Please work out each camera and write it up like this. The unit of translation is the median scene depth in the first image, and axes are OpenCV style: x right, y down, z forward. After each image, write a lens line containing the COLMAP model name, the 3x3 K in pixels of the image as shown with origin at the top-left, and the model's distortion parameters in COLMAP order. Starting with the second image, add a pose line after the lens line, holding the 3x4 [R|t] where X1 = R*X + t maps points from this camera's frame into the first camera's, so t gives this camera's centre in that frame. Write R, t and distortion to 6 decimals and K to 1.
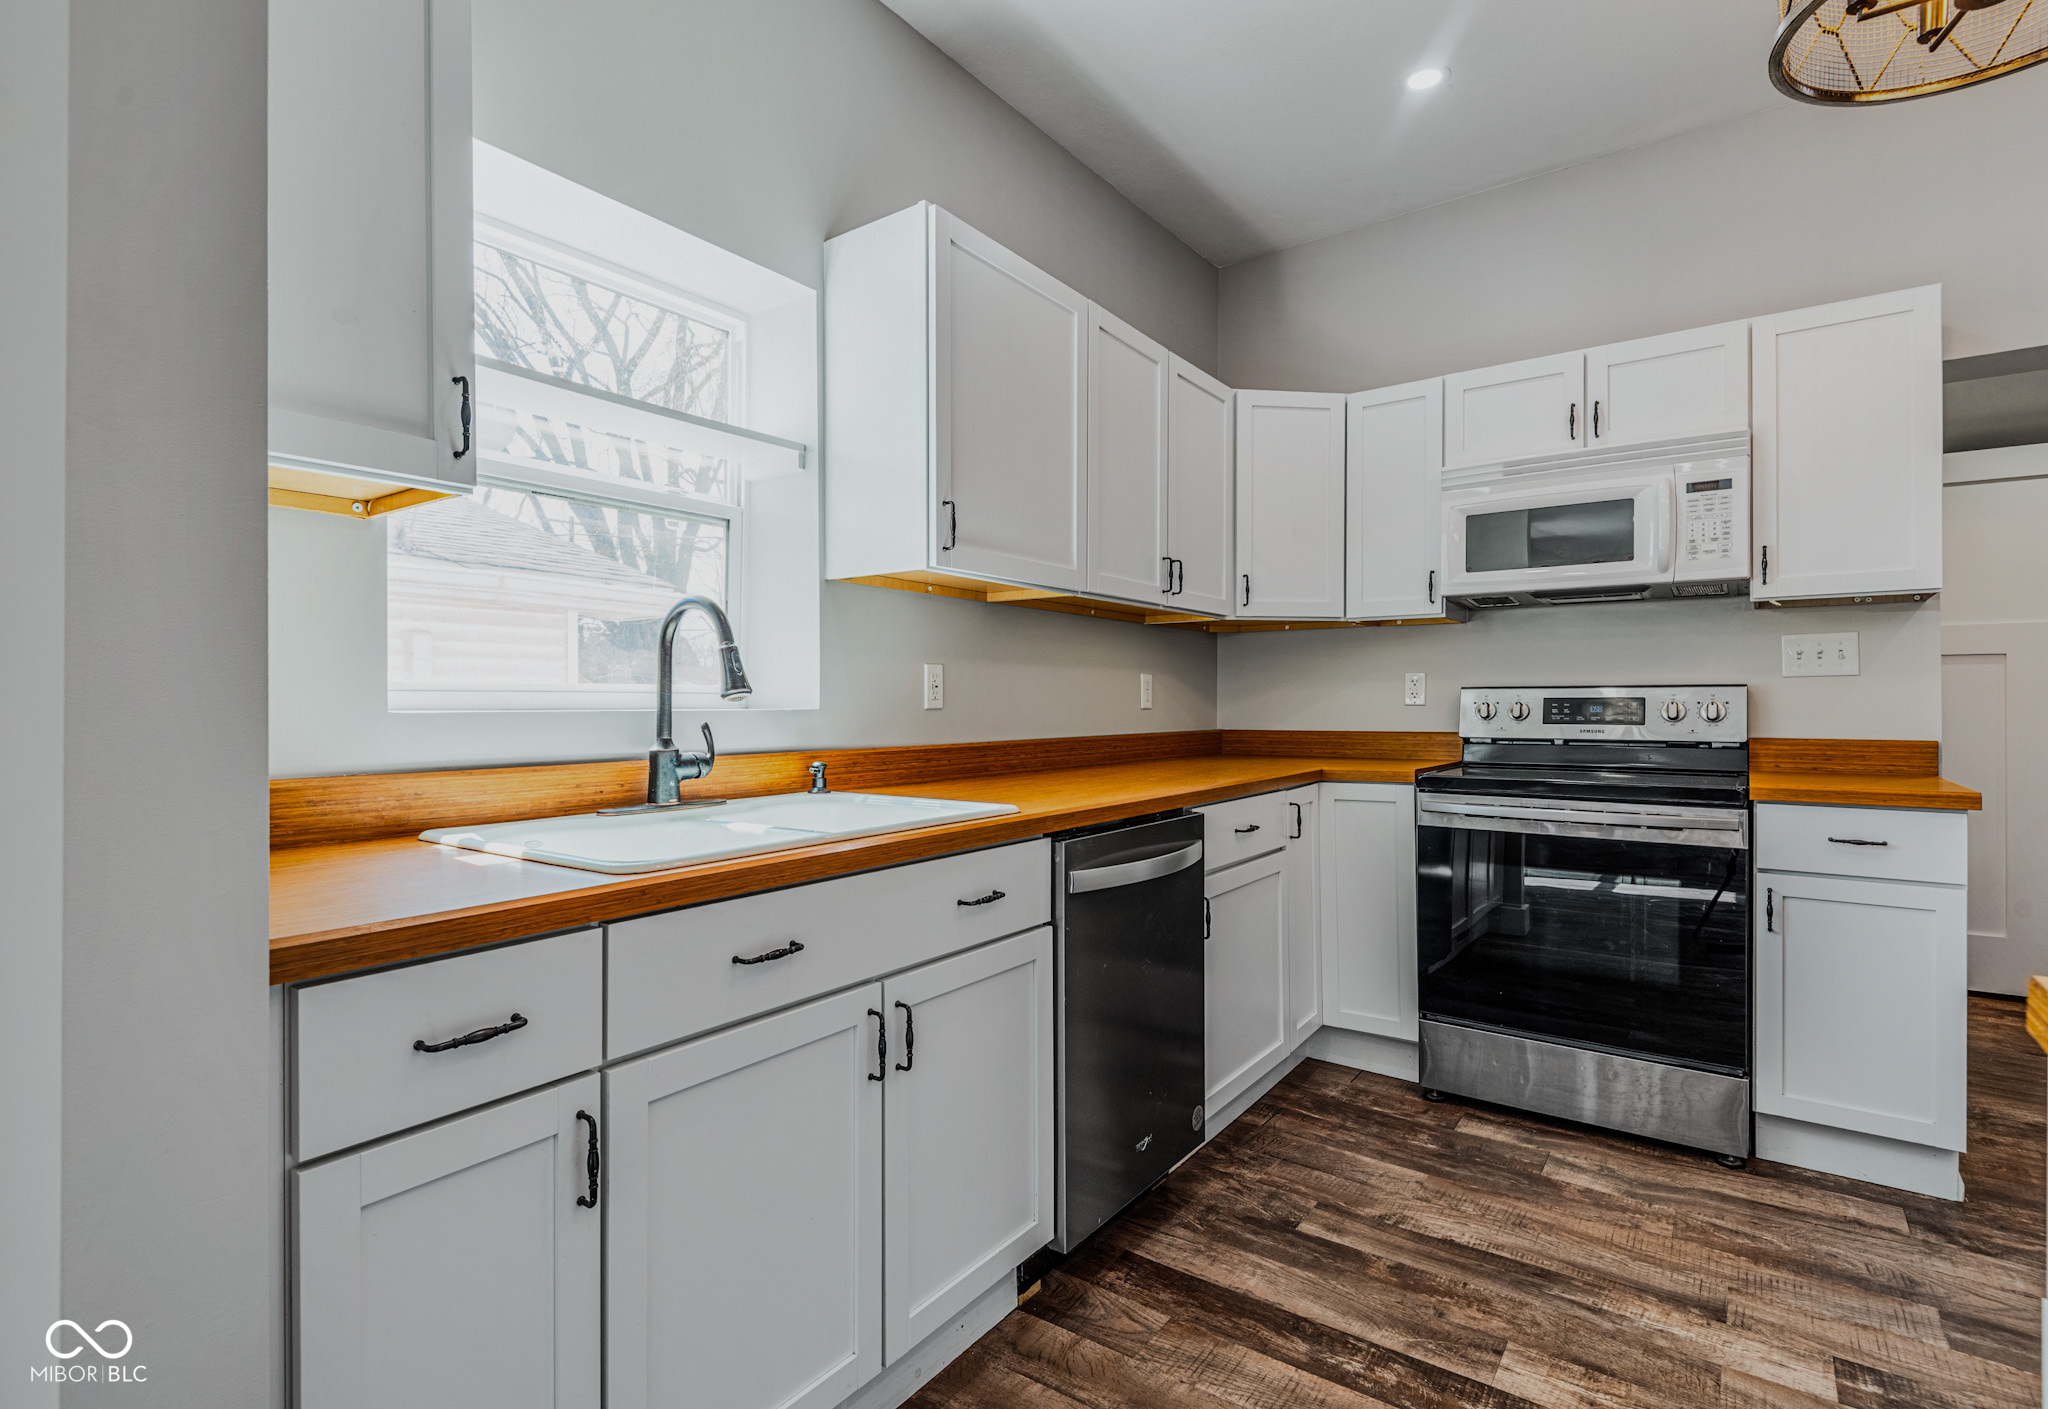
lens RADIAL K [[994.2, 0, 996.9], [0, 994.2, 701.6], [0, 0, 1]] dist [0.027997, -0.022432]
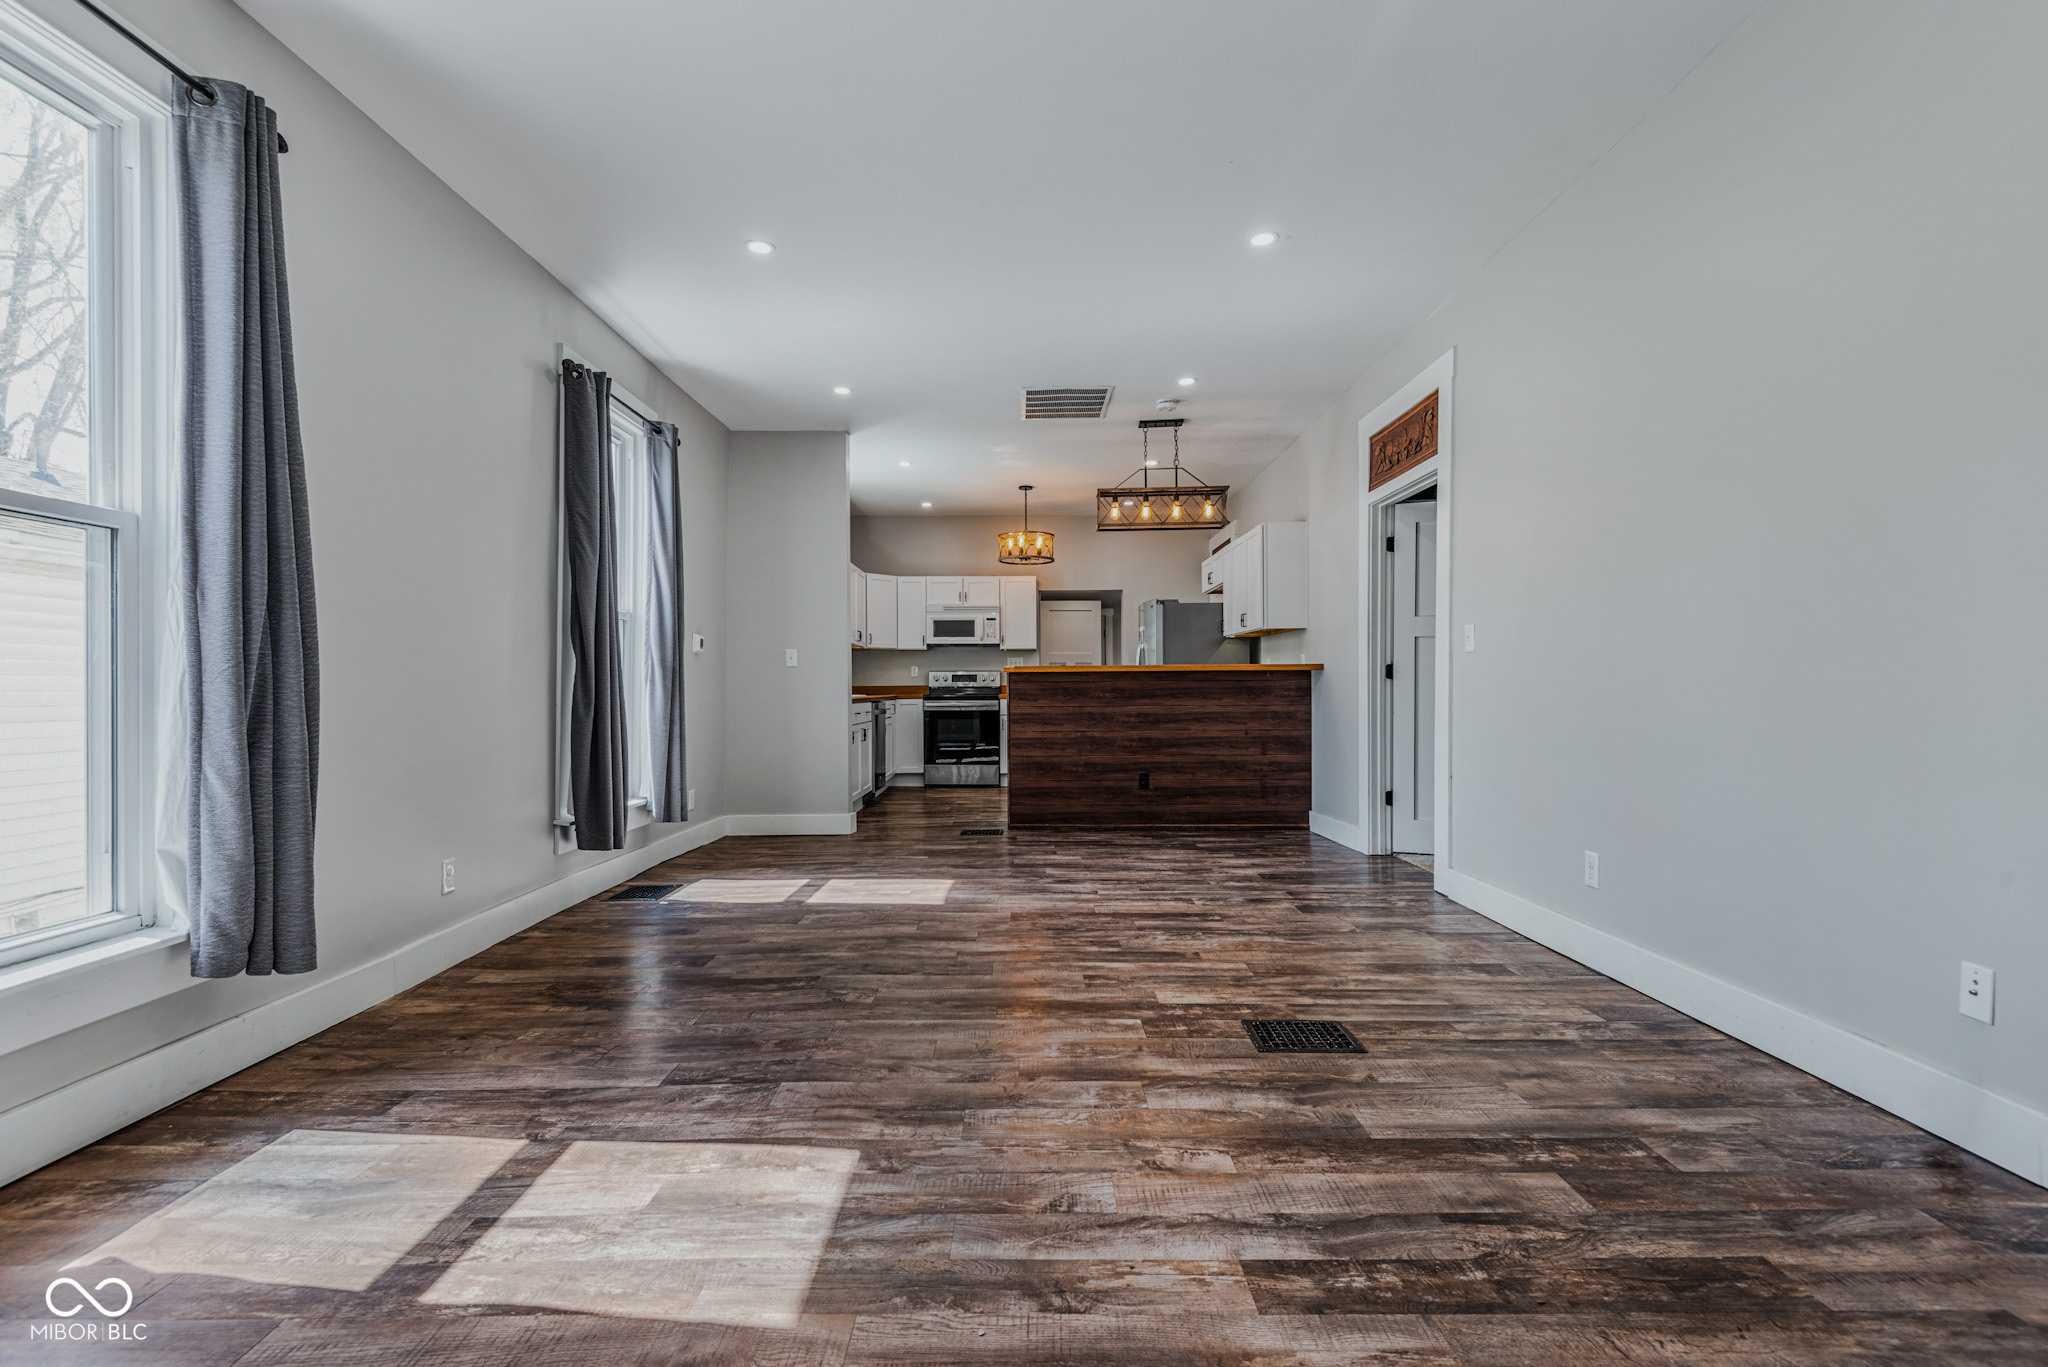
lens RADIAL K [[942.8, 0, 1027.4], [0, 942.8, 673.7], [0, 0, 1]] dist [0.052977, -0.036977]
pose [[0.801198, 0.009830, 0.598318, -1.432085], [-0.000232, 0.999870, -0.016116, 0.055287], [-0.598399, 0.012773, 0.801096, -2.113117]]
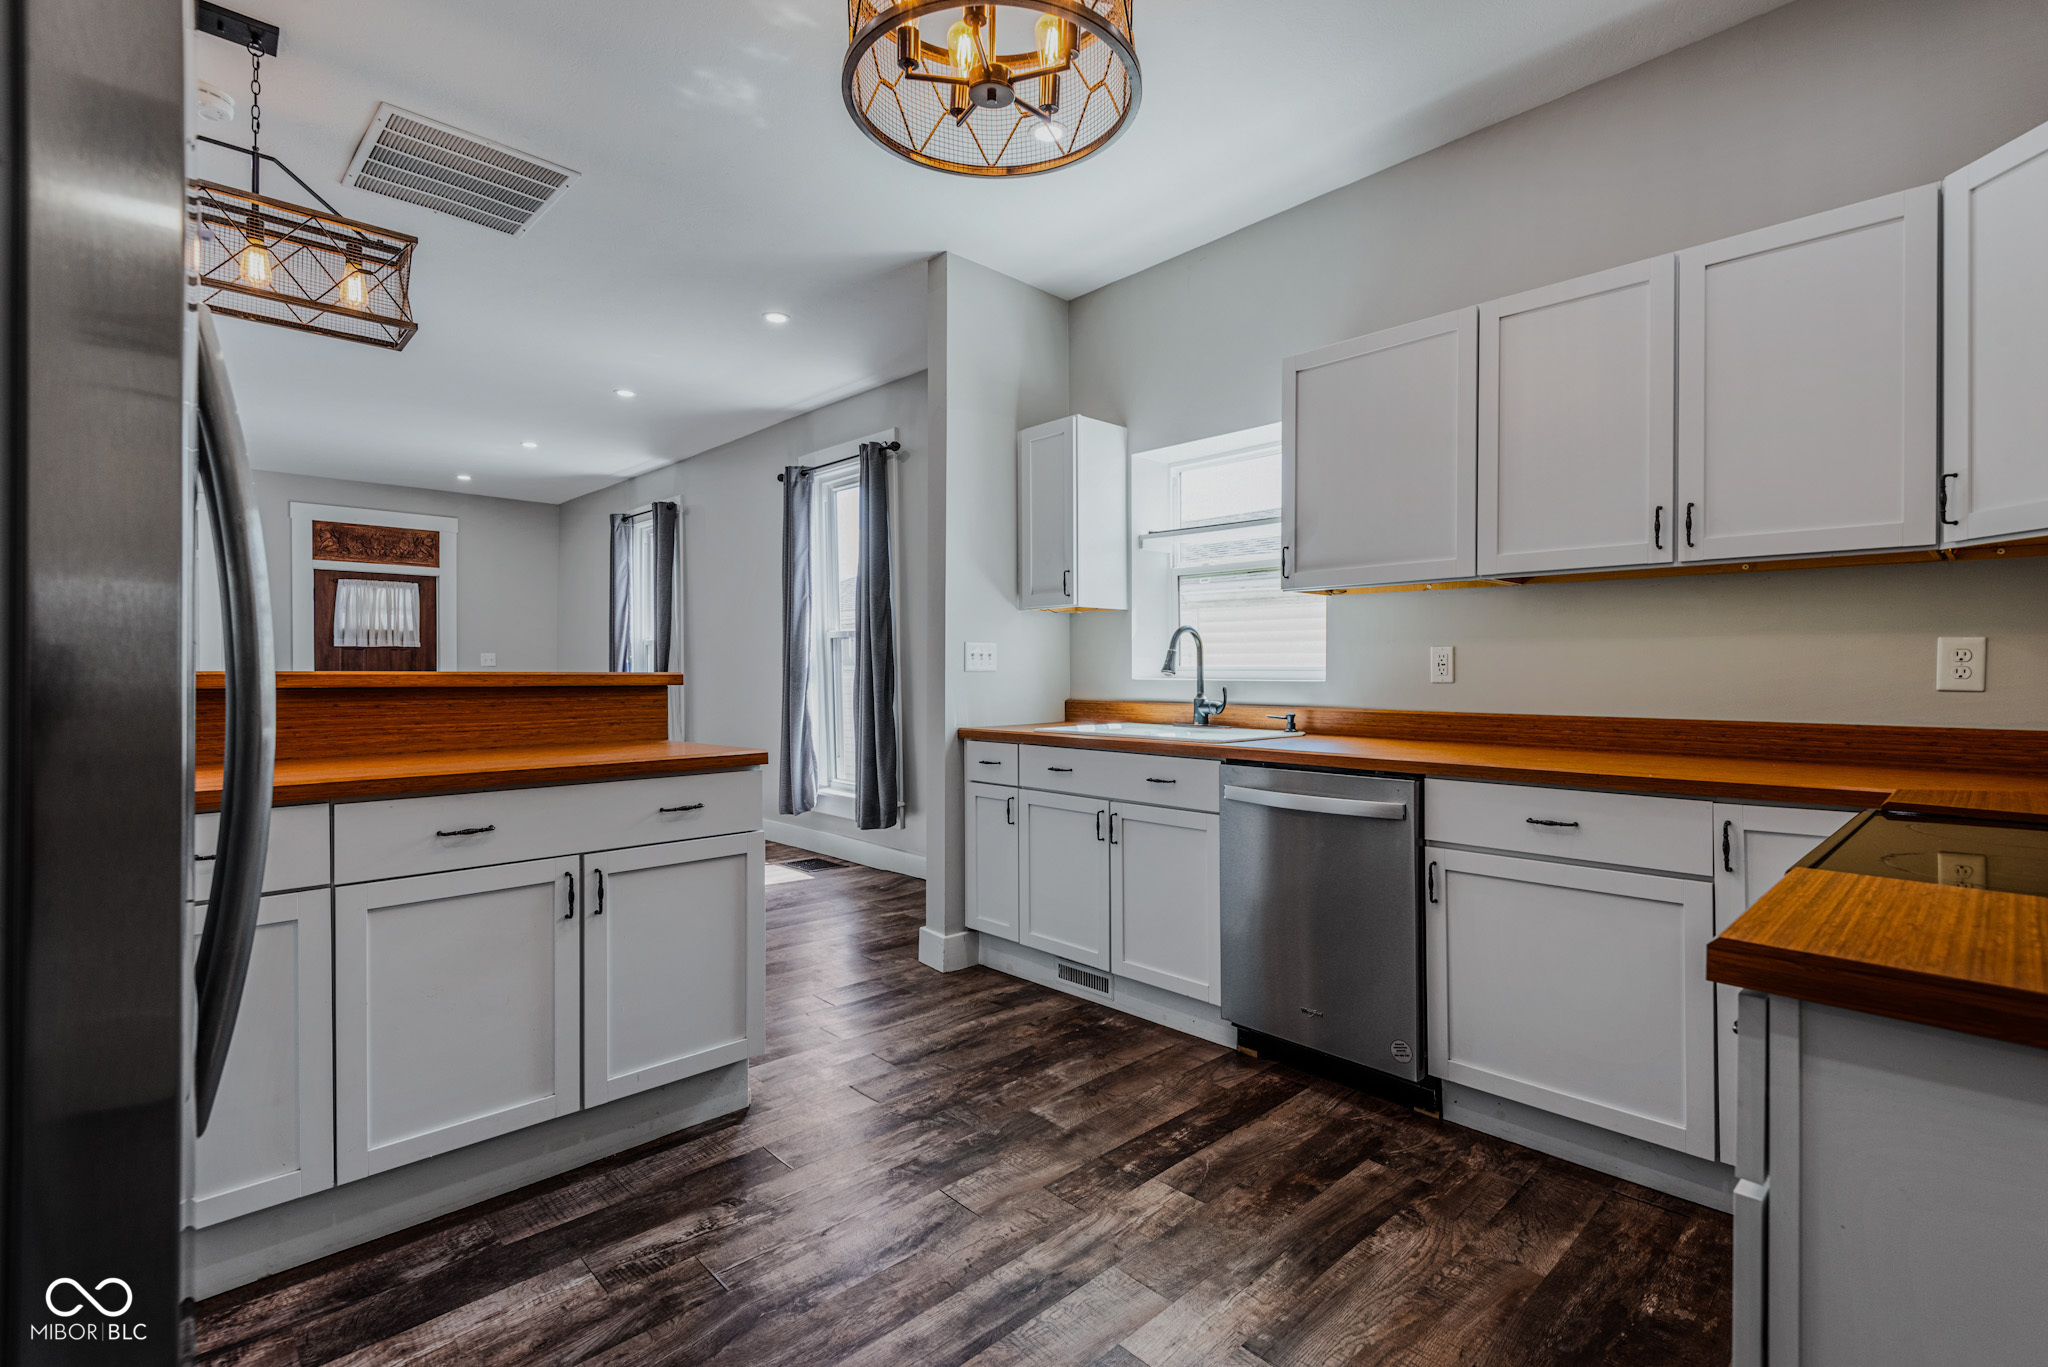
lens RADIAL K [[942.8, 0, 1027.4], [0, 942.8, 673.7], [0, 0, 1]] dist [0.052977, -0.036977]
pose [[-0.164484, 0.006099, -0.986361, 1.198457], [0.002462, 0.999980, 0.005773, -0.011987], [0.986377, -0.001479, -0.164496, 0.691723]]
